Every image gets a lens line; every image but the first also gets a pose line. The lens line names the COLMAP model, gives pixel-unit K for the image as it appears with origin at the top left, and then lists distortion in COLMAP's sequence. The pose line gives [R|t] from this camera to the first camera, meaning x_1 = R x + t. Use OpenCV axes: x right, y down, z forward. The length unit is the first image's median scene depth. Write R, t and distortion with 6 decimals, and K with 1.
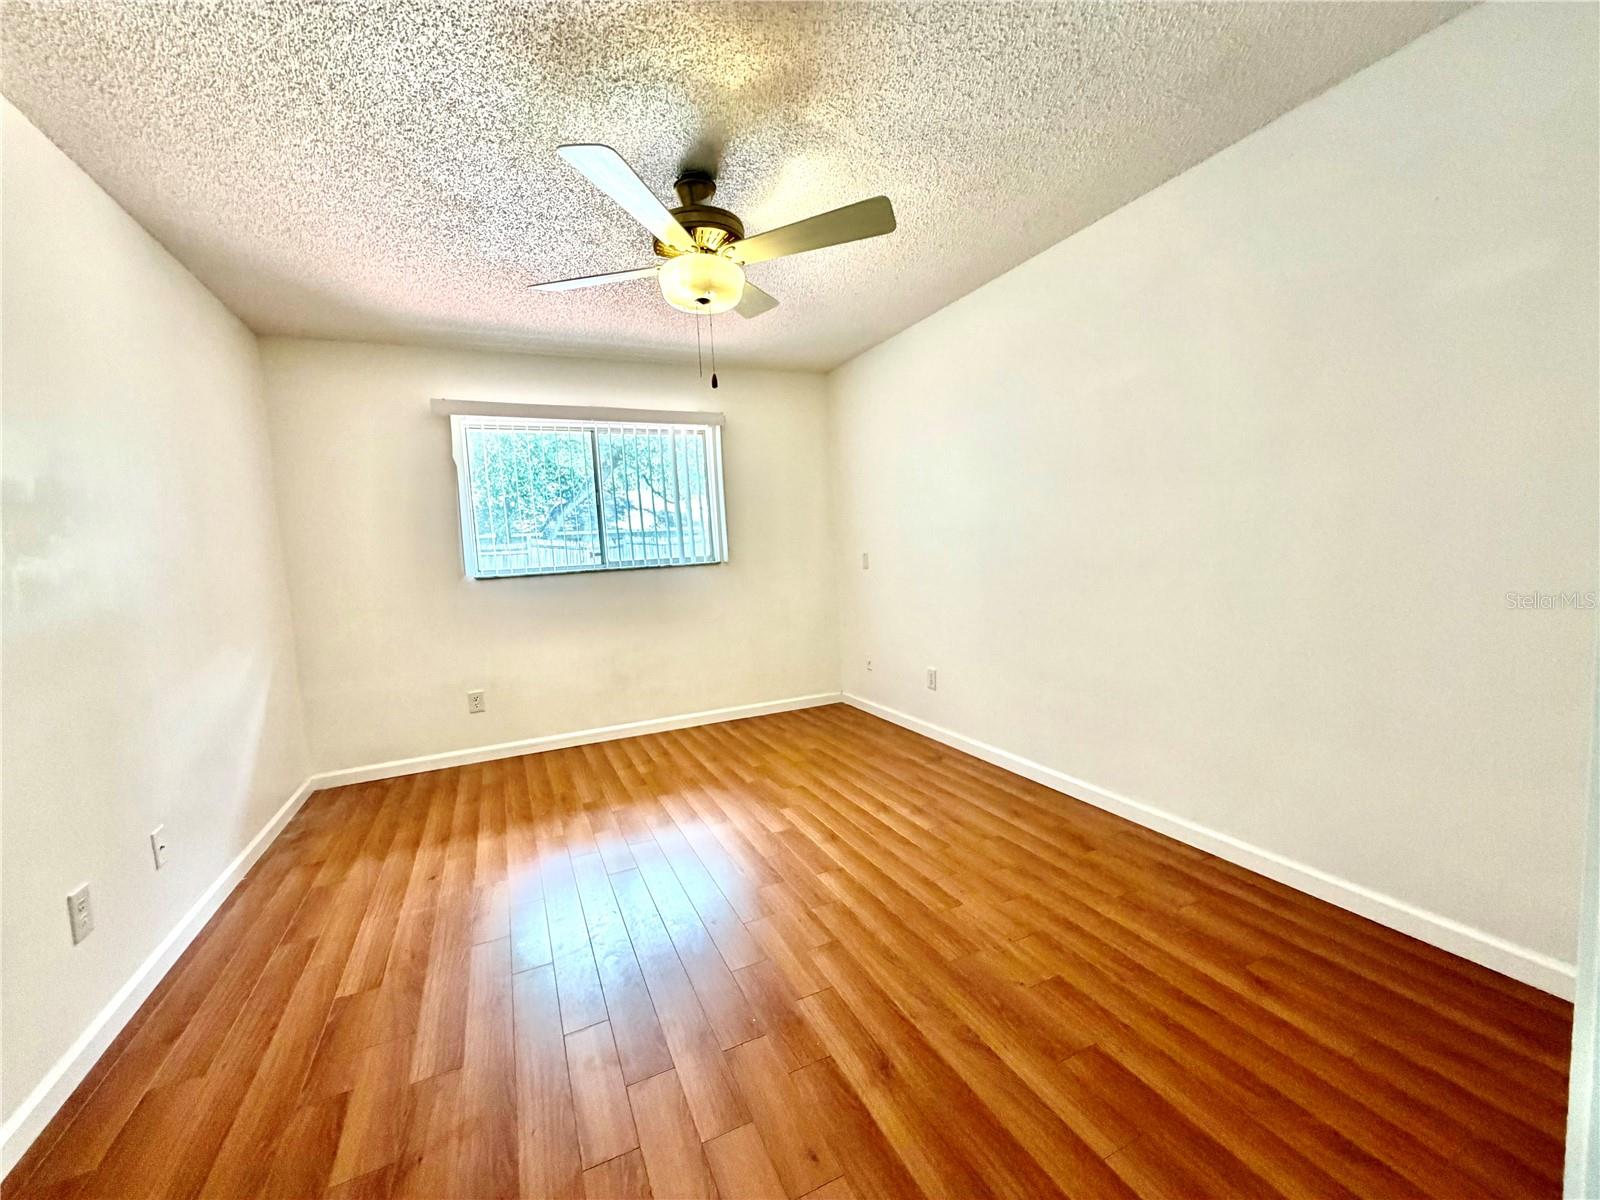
lens RADIAL K [[642.0, 0, 795.9], [0, 642.0, 602.8], [0, 0, 1]] dist [-0.001264, 0.001280]
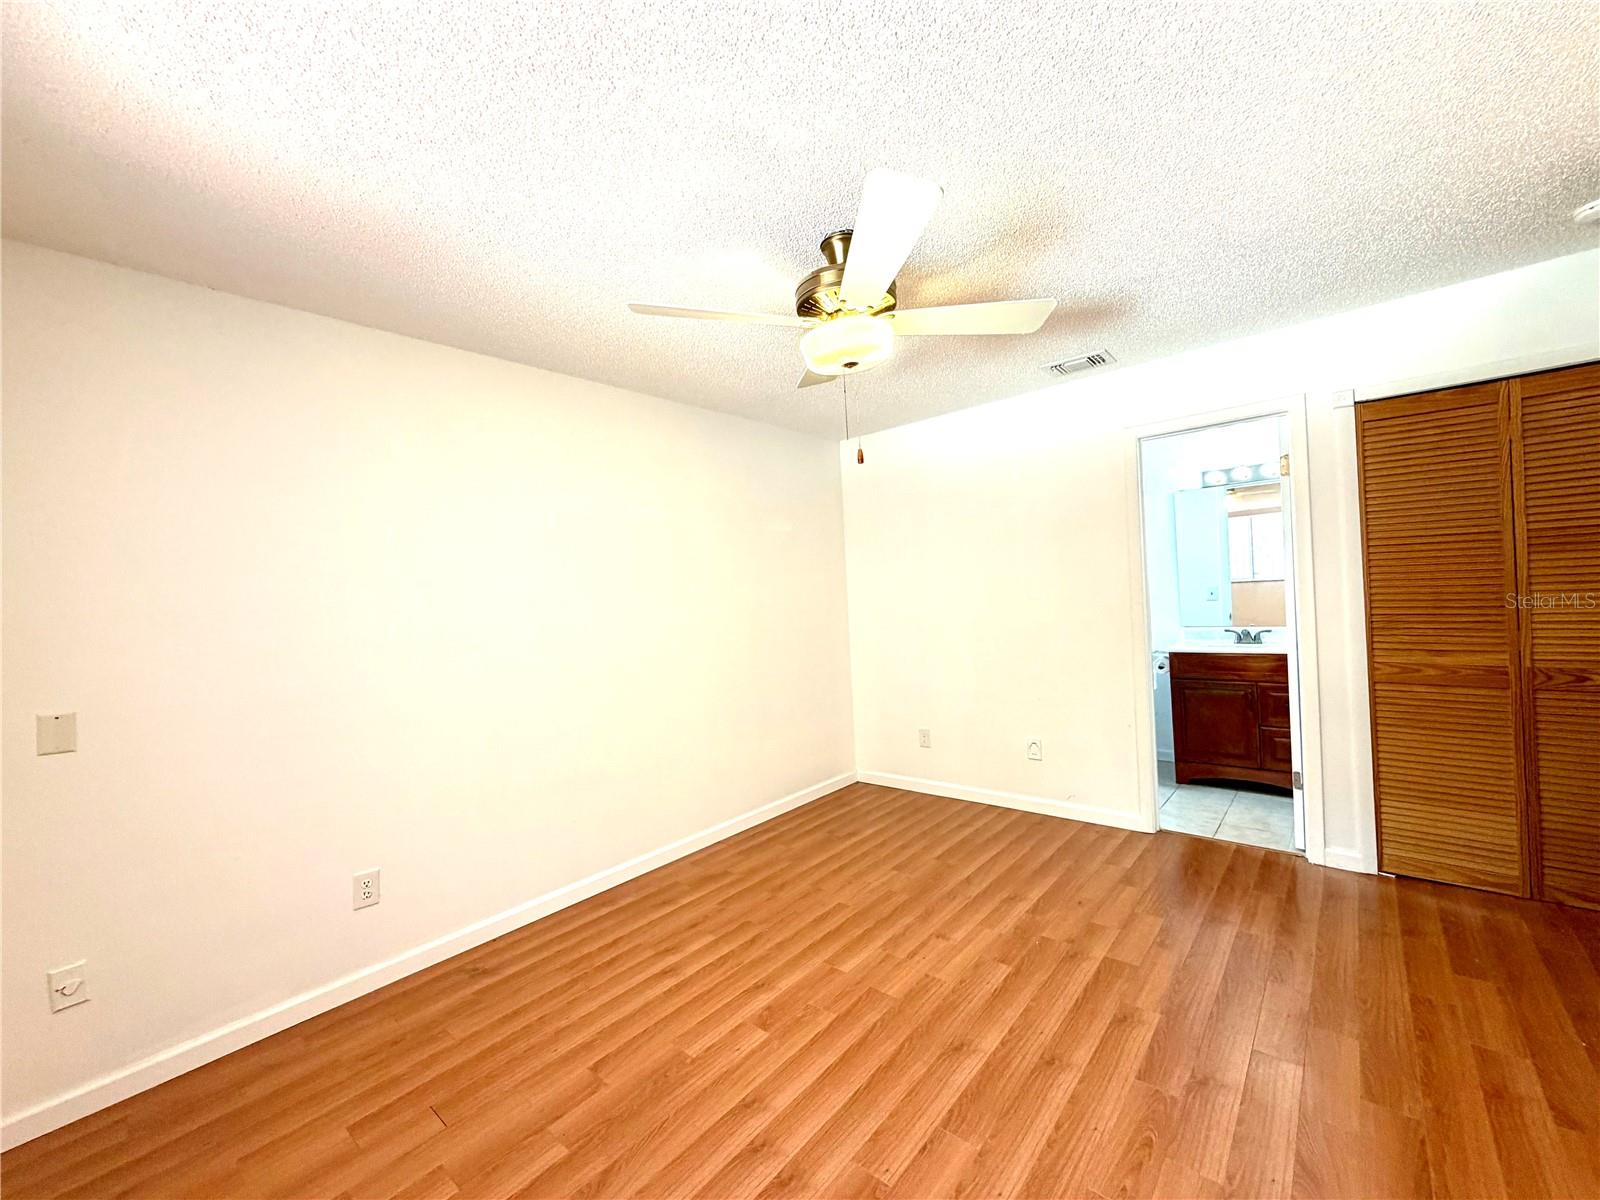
lens RADIAL K [[642.0, 0, 798.8], [0, 642.0, 597.9], [0, 0, 1]] dist [-0.001264, 0.001280]
pose [[-0.406338, 0.074185, 0.910706, -0.764449], [0.160150, 0.987052, -0.008948, -0.118619], [-0.899578, 0.142213, -0.412958, 1.234222]]
